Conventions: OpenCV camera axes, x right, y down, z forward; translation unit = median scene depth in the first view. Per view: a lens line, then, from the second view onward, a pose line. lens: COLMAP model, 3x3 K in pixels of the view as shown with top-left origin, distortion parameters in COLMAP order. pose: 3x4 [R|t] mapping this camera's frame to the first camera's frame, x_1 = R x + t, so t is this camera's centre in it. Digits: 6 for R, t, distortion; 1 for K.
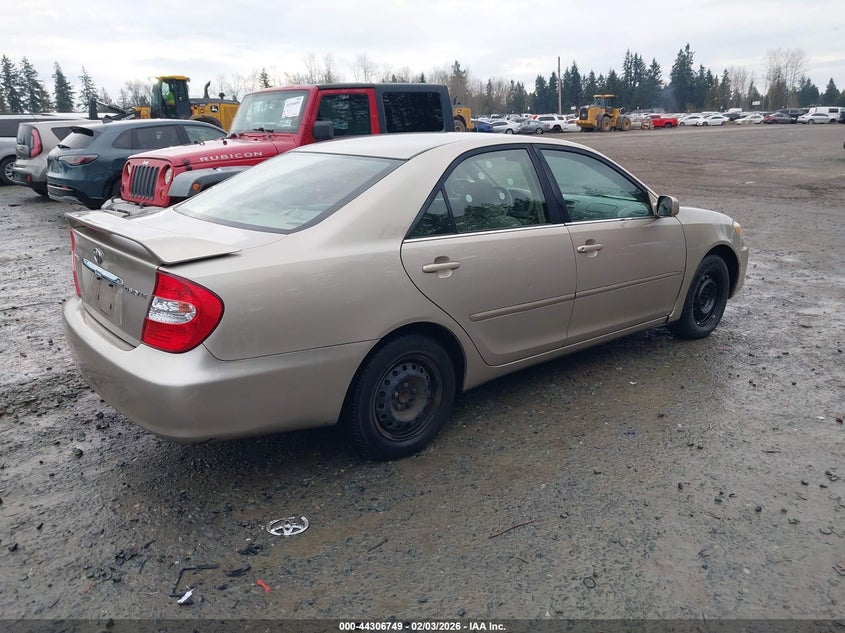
lens RADIAL K [[651.1, 0, 422.5], [0, 651.1, 316.5], [0, 0, 1]] dist [-0.001048, -0.005872]
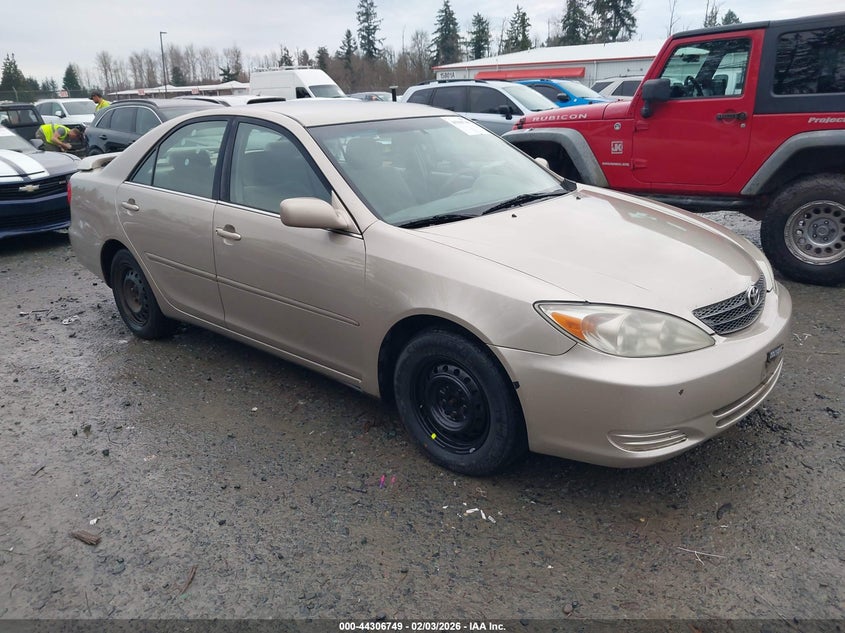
lens RADIAL K [[651.1, 0, 422.5], [0, 651.1, 316.5], [0, 0, 1]] dist [-0.001048, -0.005872]
pose [[0.186733, 0.324281, -0.927347, 0.694795], [-0.255483, 0.927502, 0.272890, -0.184554], [0.948609, 0.185964, 0.256043, 0.612206]]
